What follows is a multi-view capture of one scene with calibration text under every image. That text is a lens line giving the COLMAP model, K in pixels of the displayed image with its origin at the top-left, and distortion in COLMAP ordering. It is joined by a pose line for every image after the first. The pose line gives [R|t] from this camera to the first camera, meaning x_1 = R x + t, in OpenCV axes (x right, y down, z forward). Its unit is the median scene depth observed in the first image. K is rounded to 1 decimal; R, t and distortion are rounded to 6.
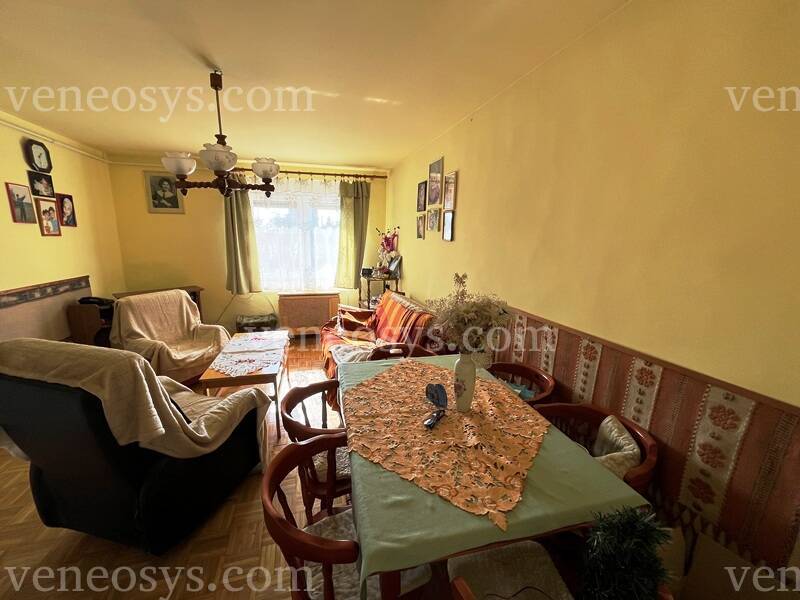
lens RADIAL K [[320.4, 0, 398.7], [0, 320.4, 300.5], [0, 0, 1]] dist [0.000806, 0.000028]
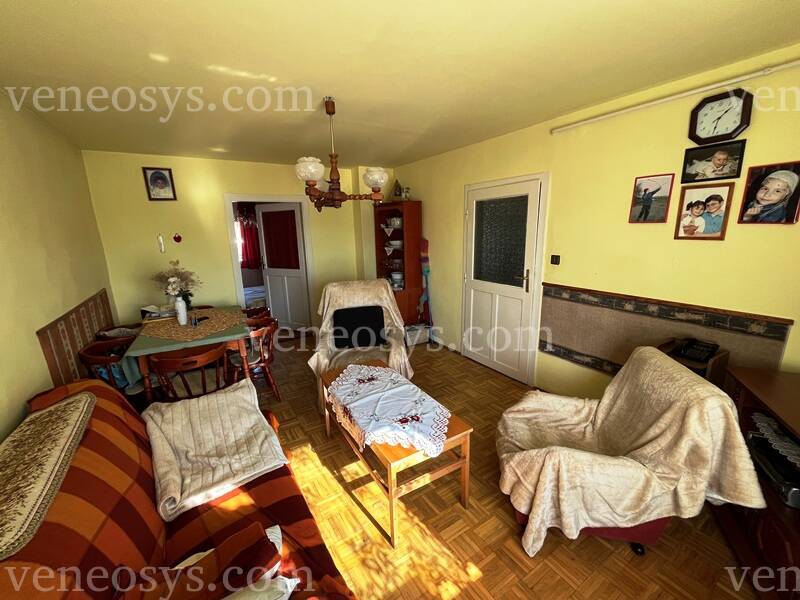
lens RADIAL K [[320.4, 0, 398.6], [0, 320.4, 302.5], [0, 0, 1]] dist [0.000806, 0.000028]
pose [[-0.967063, 0.065649, -0.245926, -0.309438], [-0.041943, 0.911860, 0.408352, -0.343751], [0.251058, 0.405217, -0.879073, 1.551452]]
